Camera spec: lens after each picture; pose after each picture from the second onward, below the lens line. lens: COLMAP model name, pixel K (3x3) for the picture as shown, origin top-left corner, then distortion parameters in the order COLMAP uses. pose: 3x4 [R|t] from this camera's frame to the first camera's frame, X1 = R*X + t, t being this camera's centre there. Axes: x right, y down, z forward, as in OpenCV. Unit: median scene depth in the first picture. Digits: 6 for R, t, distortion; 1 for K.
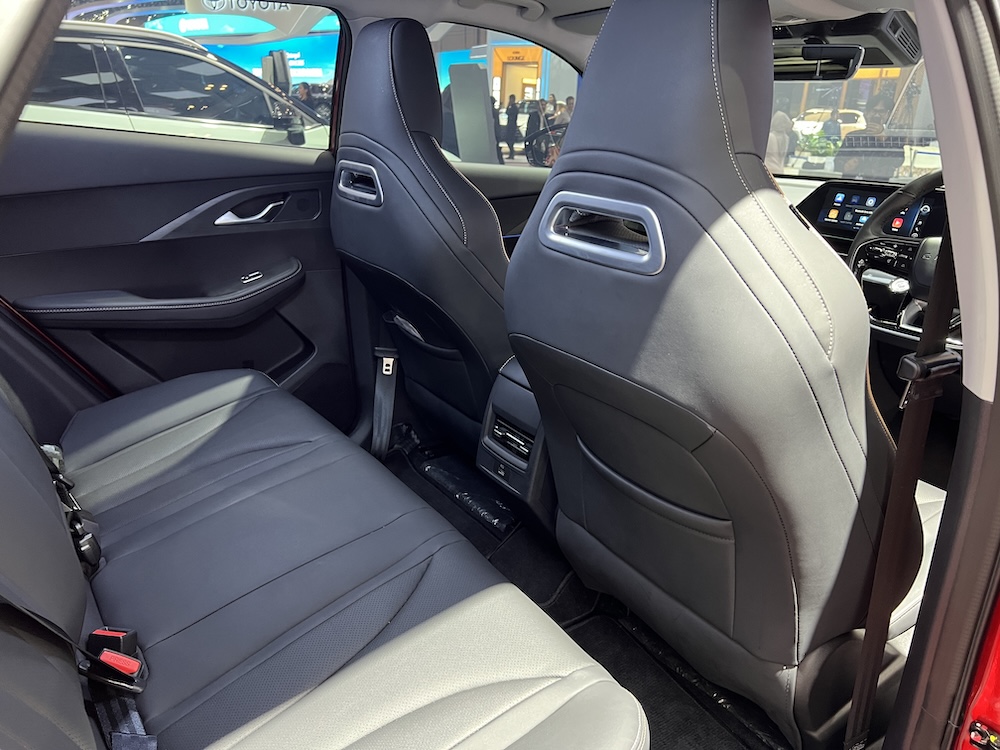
lens RADIAL K [[754.9, 0, 500.0], [0, 754.9, 375.0], [0, 0, 1]] dist [-0.000553, -0.006377]
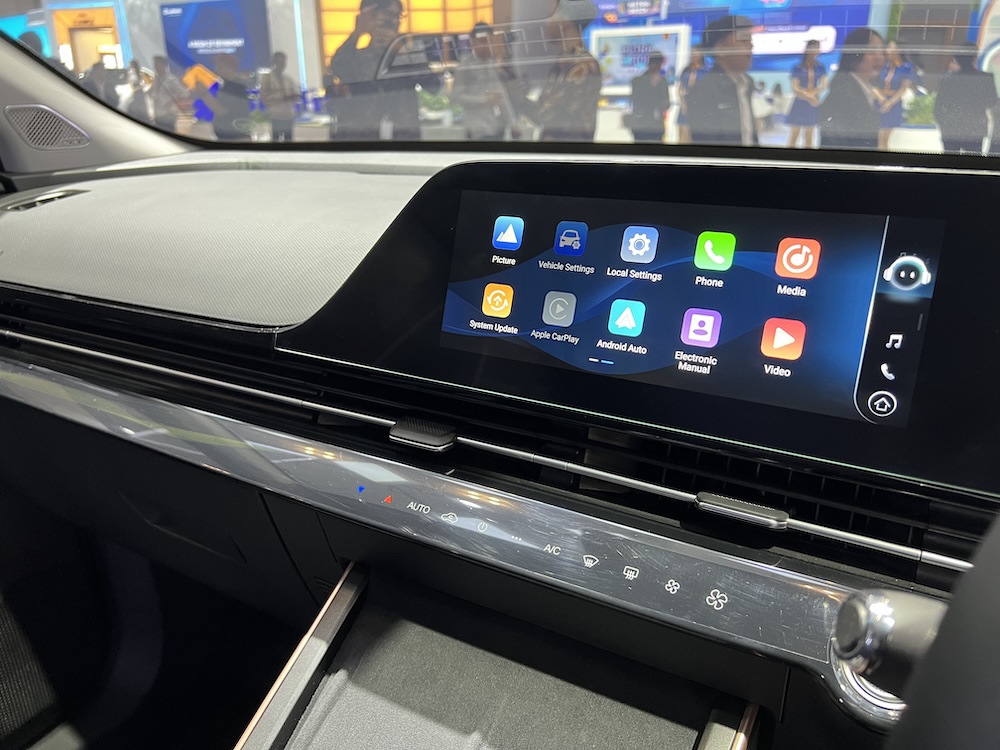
lens RADIAL K [[754.9, 0, 500.0], [0, 754.9, 375.0], [0, 0, 1]] dist [-0.000553, -0.006377]
pose [[0.892150, -0.212711, 0.398525, 0.340164], [0.196263, 0.977103, 0.082165, -0.210319], [-0.406877, 0.004912, 0.913470, 0.776993]]
